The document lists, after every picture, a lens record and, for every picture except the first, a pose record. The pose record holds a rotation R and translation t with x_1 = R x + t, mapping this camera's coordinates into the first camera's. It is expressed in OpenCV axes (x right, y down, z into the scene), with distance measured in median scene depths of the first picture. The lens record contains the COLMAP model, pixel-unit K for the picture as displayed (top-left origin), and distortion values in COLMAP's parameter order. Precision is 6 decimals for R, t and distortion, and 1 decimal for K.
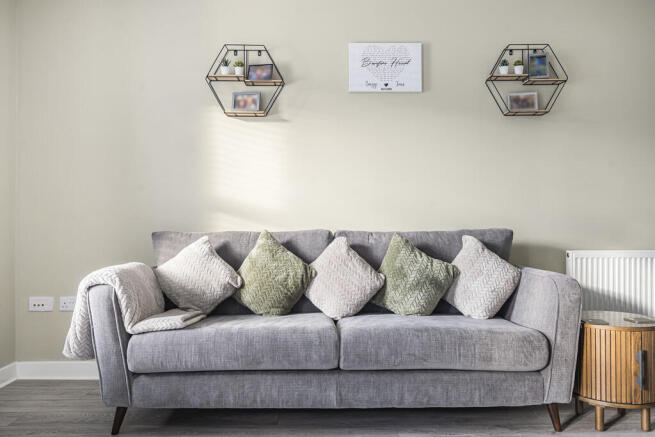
lens RADIAL K [[537.4, 0, 327.3], [0, 537.4, 217.6], [0, 0, 1]] dist [-0.009581, -0.000064]
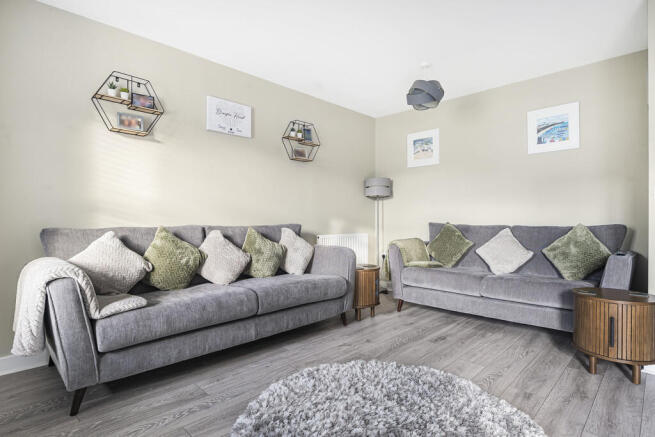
lens RADIAL K [[356.6, 0, 327.1], [0, 356.6, 219.5], [0, 0, 1]] dist [-0.032351, -0.001048]
pose [[0.680399, 0.003410, 0.732834, -0.490619], [-0.008858, 0.999954, 0.003571, 0.001776], [-0.732788, -0.008921, 0.680398, 0.130038]]
